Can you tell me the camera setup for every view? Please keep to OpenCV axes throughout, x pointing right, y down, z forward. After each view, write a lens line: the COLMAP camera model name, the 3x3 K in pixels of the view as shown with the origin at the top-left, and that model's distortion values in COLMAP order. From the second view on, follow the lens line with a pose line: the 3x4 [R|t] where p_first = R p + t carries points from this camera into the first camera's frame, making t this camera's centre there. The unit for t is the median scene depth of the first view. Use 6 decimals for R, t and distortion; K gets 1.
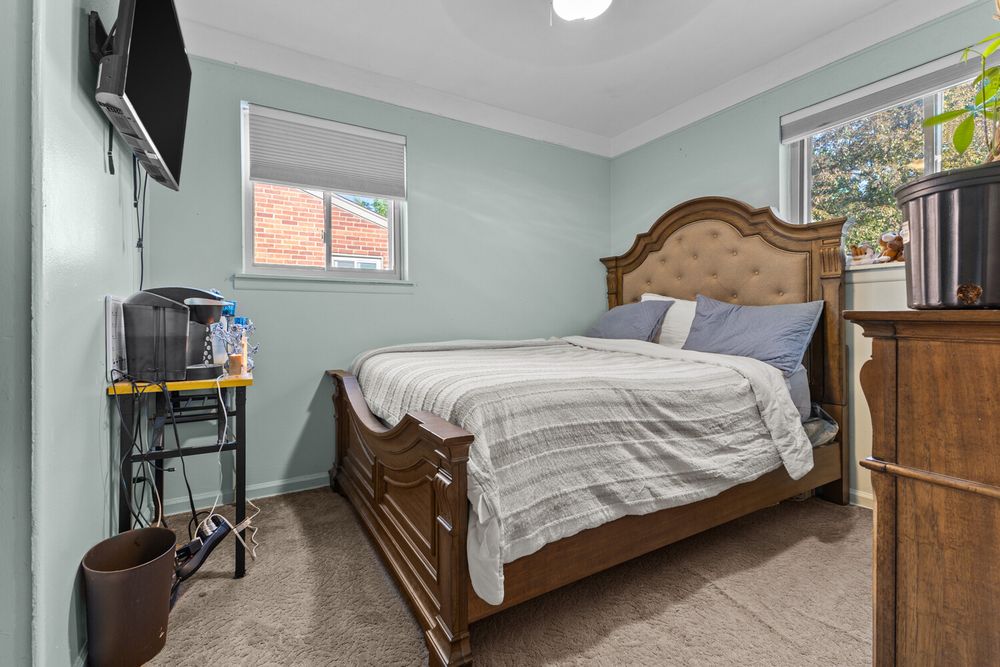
lens RADIAL K [[442.9, 0, 495.9], [0, 442.9, 321.4], [0, 0, 1]] dist [0.008398, 0.000163]
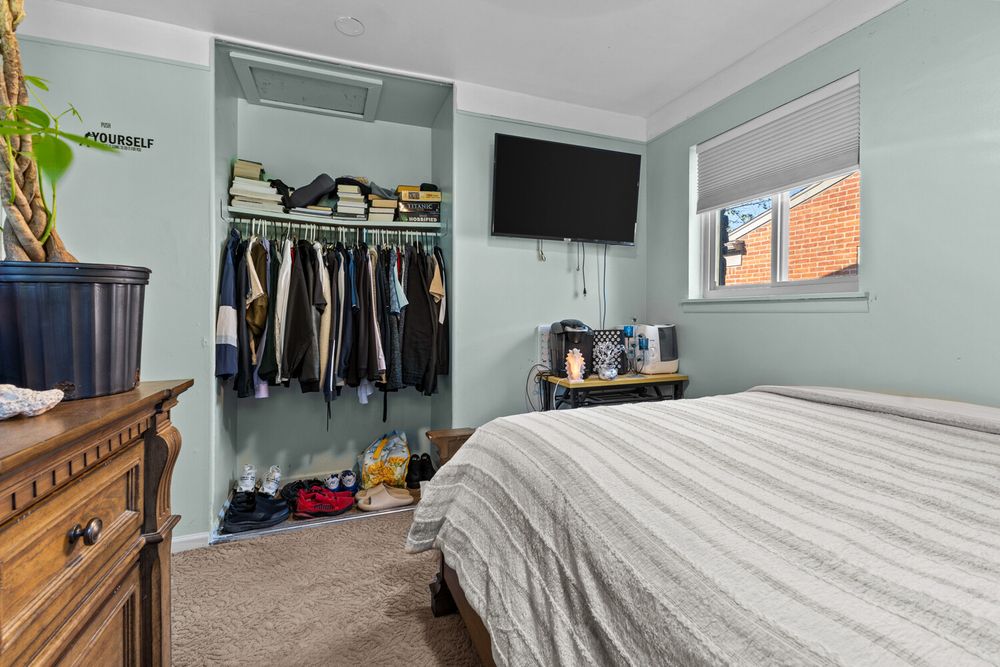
lens RADIAL K [[442.9, 0, 495.9], [0, 442.9, 321.4], [0, 0, 1]] dist [0.008398, 0.000163]
pose [[-0.151373, 0.017163, -0.988328, 0.566306], [-0.005135, 0.999822, 0.018149, -0.061030], [0.988463, 0.007822, -0.151257, 0.610917]]
